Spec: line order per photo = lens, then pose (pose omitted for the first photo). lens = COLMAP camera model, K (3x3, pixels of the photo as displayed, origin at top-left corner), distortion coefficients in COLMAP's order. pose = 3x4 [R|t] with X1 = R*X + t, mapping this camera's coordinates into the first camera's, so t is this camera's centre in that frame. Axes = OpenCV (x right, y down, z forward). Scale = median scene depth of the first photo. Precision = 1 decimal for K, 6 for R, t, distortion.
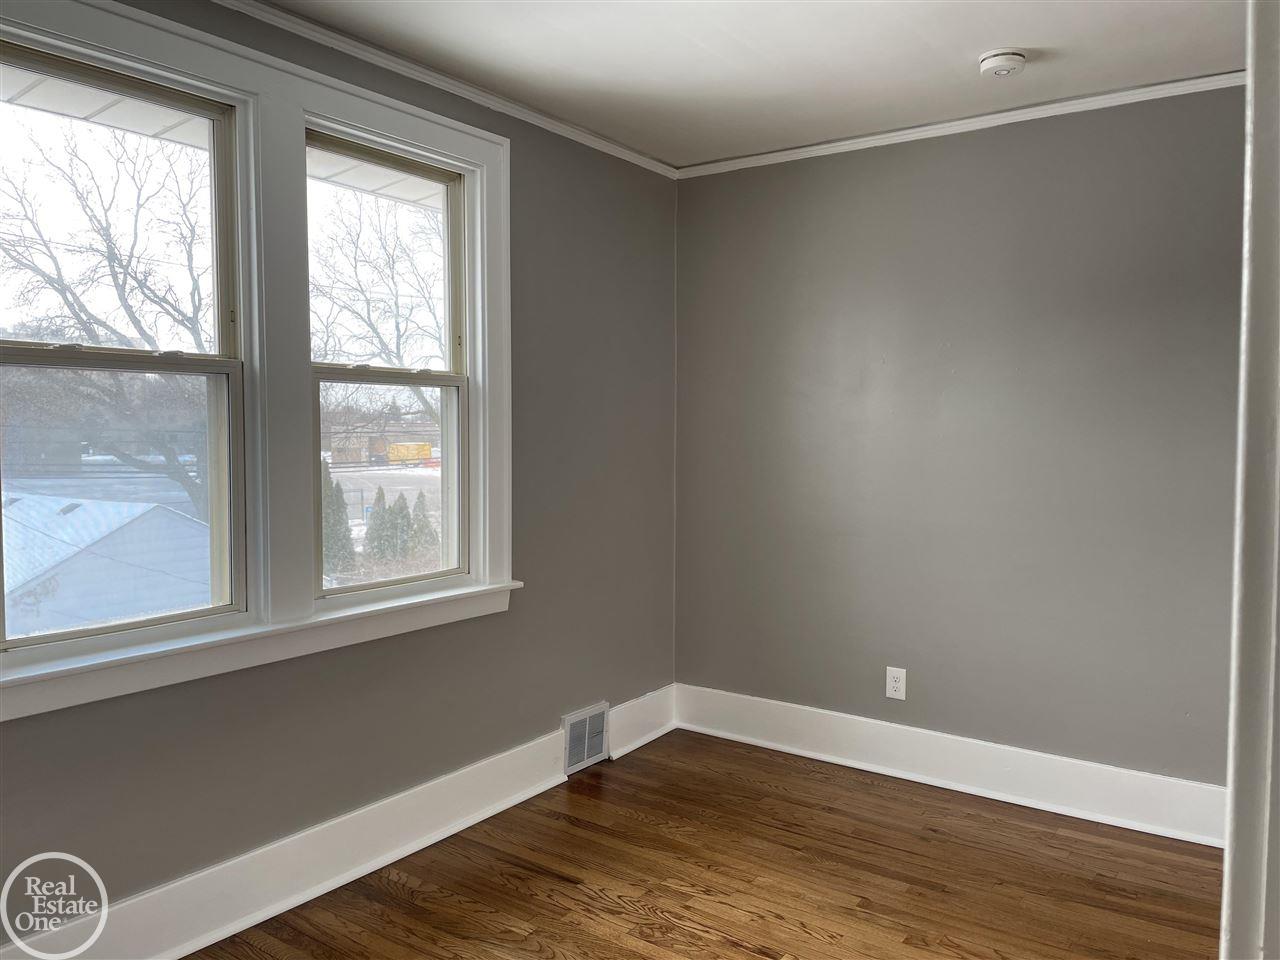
lens RADIAL K [[978.5, 0, 640.0], [0, 978.5, 480.0], [0, 0, 1]] dist [0.089053, -0.114366]
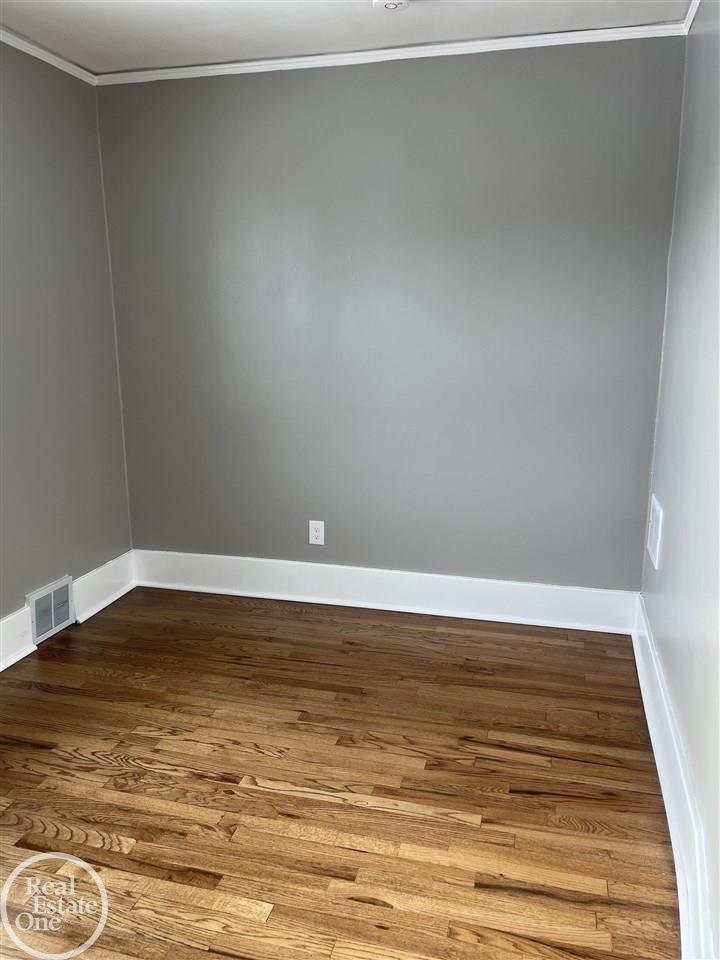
lens RADIAL K [[733.9, 0, 360.0], [0, 733.9, 480.0], [0, 0, 1]] dist [0.089053, -0.114366]
pose [[0.940894, -0.078470, 0.329485, 0.009050], [0.025011, 0.986233, 0.163457, -0.014757], [-0.337775, -0.145555, 0.929904, 0.143230]]
